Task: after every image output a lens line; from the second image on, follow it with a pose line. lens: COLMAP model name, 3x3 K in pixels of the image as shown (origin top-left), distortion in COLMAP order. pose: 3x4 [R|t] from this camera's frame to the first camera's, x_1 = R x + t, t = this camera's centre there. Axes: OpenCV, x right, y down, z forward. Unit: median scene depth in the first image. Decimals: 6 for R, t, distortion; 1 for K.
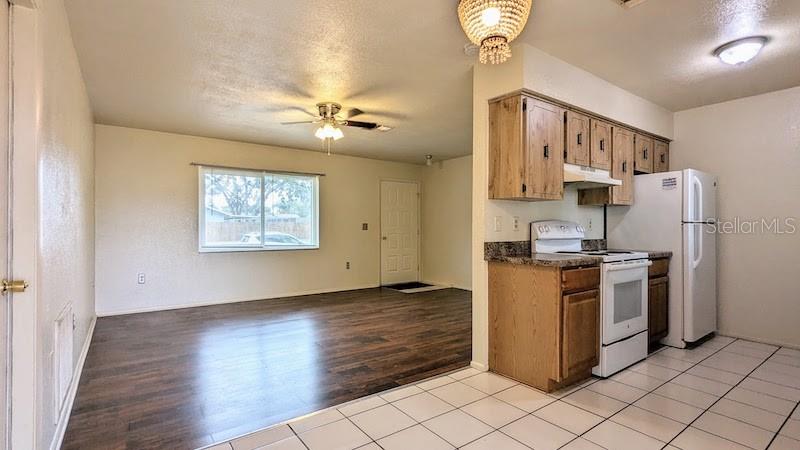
lens RADIAL K [[377.7, 0, 400.3], [0, 377.7, 227.5], [0, 0, 1]] dist [0.002064, 0.000542]
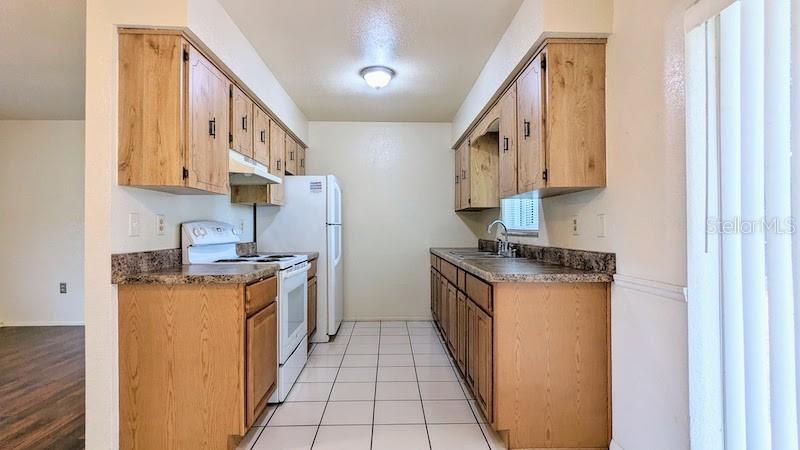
lens RADIAL K [[377.7, 0, 400.3], [0, 377.7, 227.5], [0, 0, 1]] dist [0.002064, 0.000542]
pose [[0.559141, -0.001219, 0.829072, -0.023059], [0.004185, 0.999990, -0.001353, -0.002105], [-0.829062, 0.004226, 0.559141, 0.242949]]
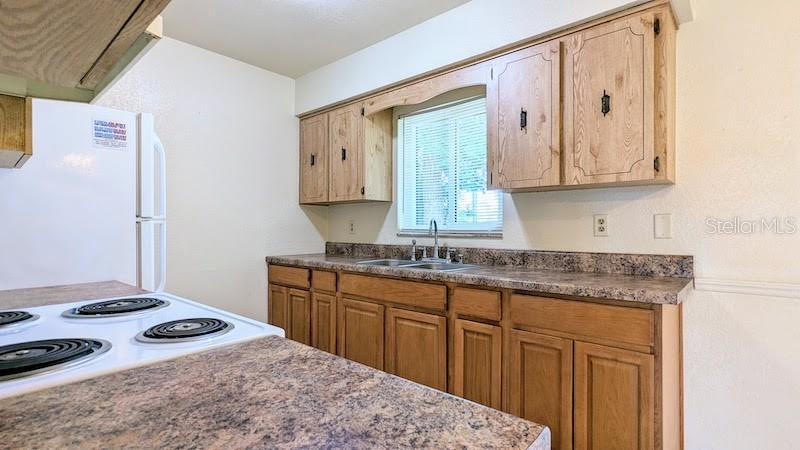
lens RADIAL K [[377.7, 0, 400.3], [0, 377.7, 227.5], [0, 0, 1]] dist [0.002064, 0.000542]
pose [[-0.220313, -0.005172, 0.975415, 0.203269], [0.002234, 0.999981, 0.005807, -0.006347], [-0.975427, 0.003458, -0.220298, 0.819088]]
